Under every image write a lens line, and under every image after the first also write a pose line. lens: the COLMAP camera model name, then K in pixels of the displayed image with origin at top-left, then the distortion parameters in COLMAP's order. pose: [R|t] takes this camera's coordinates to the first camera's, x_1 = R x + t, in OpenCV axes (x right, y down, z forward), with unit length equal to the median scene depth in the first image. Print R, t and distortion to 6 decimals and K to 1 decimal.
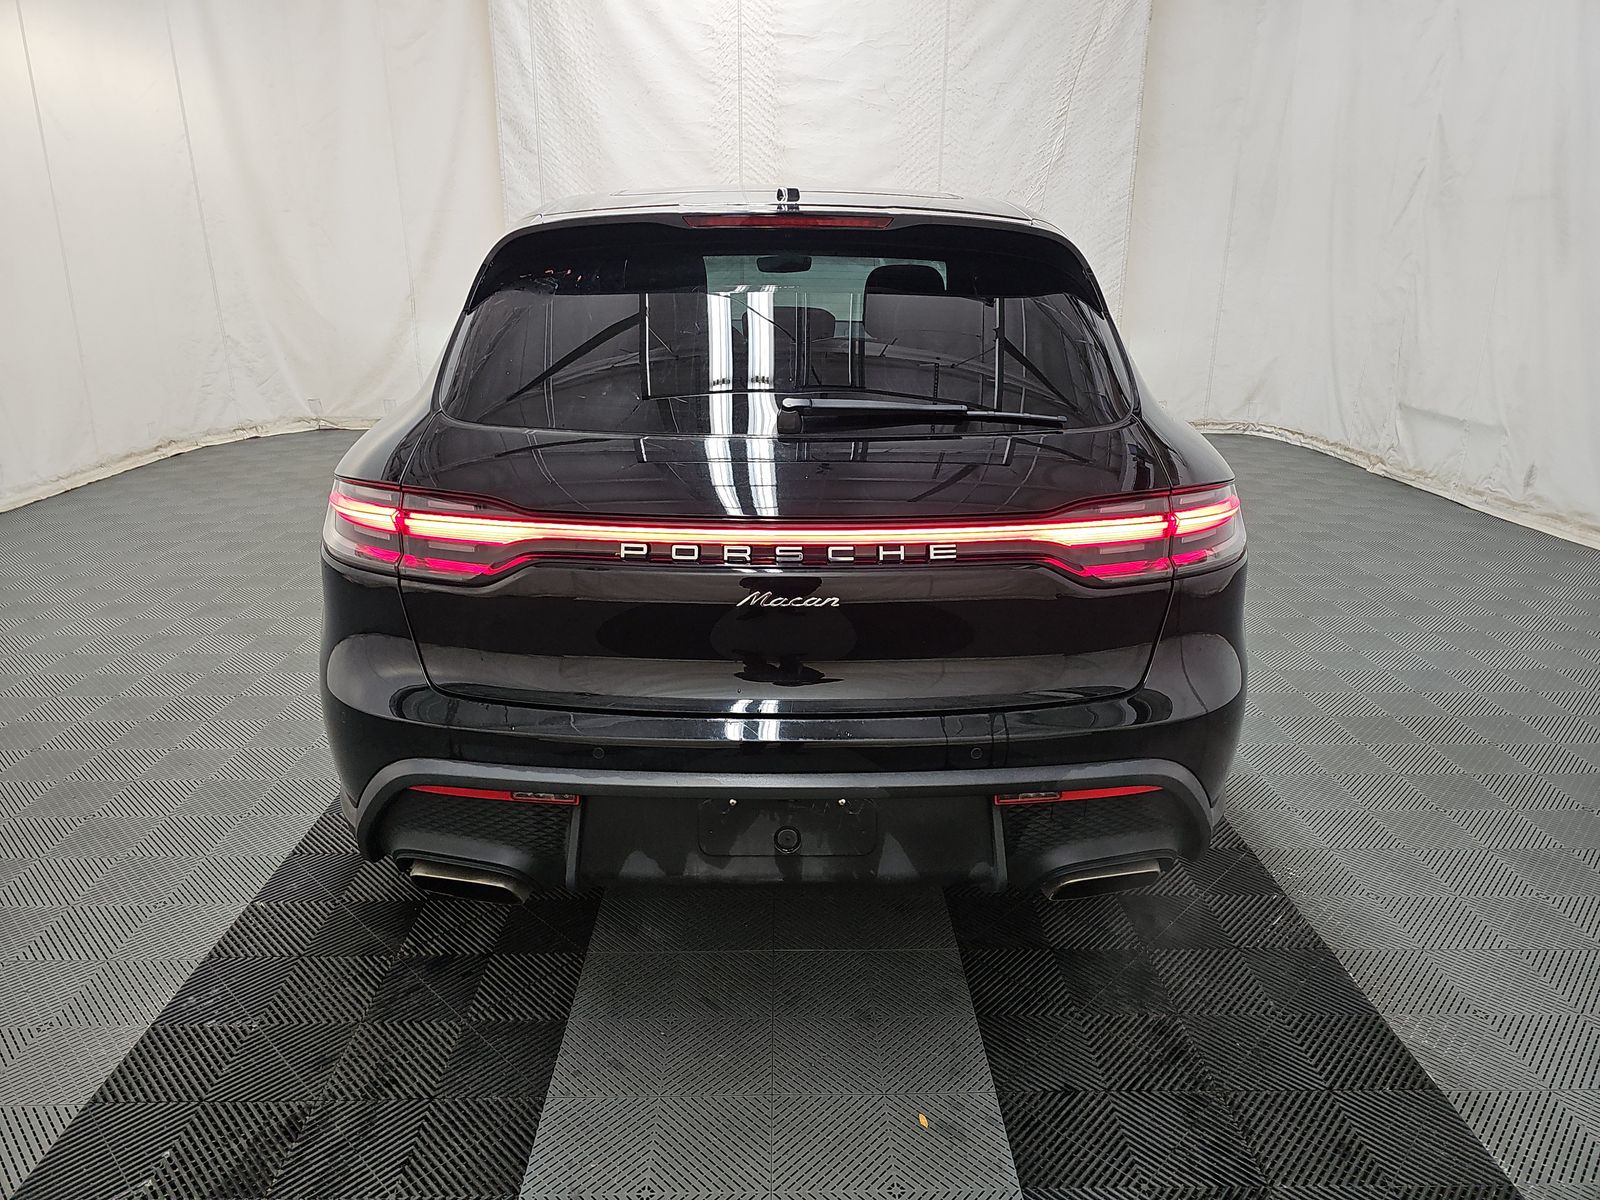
lens RADIAL K [[1047.5, 0, 800.0], [0, 1047.5, 600.0], [0, 0, 1]] dist [0.016051, -0.004156]
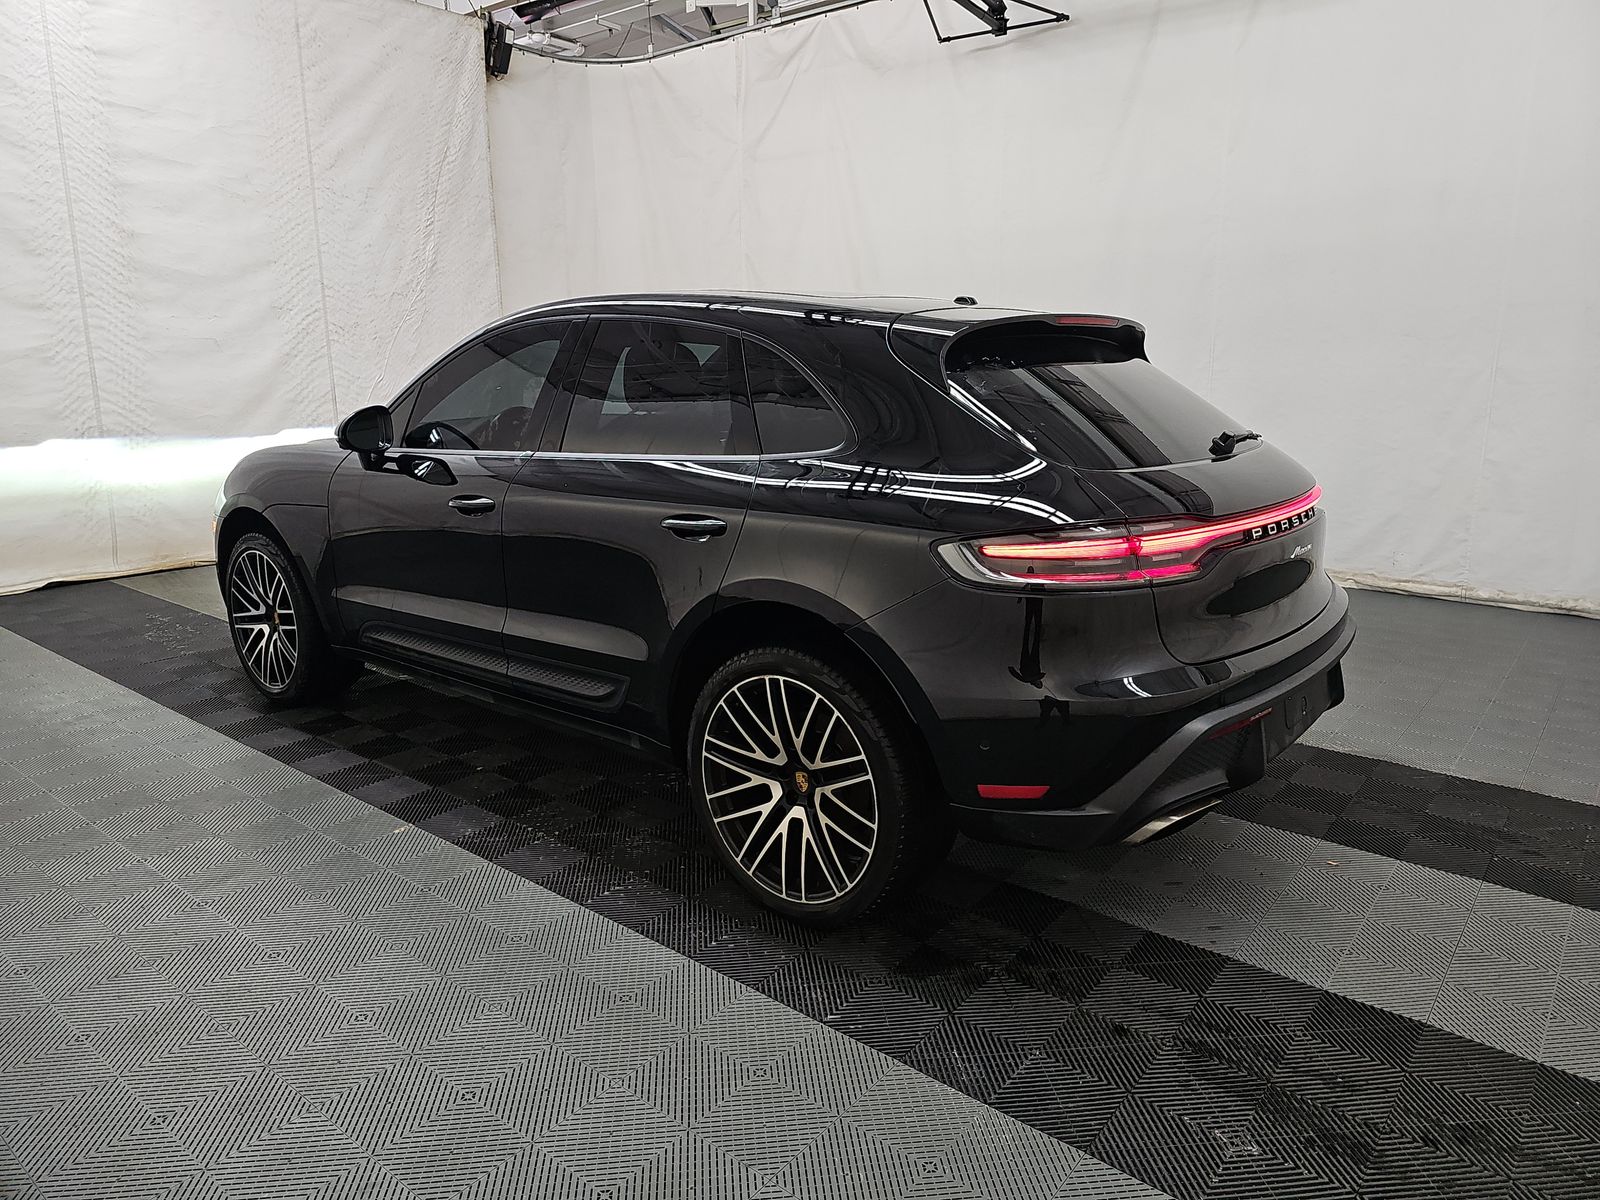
lens RADIAL K [[1055.7, 0, 800.0], [0, 1055.7, 600.0], [0, 0, 1]] dist [0.022612, -0.029362]
pose [[0.642366, -0.176587, 0.745777, -0.363526], [0.245845, 0.969147, 0.017721, -0.030068], [-0.725897, 0.171962, 0.665960, 0.101164]]
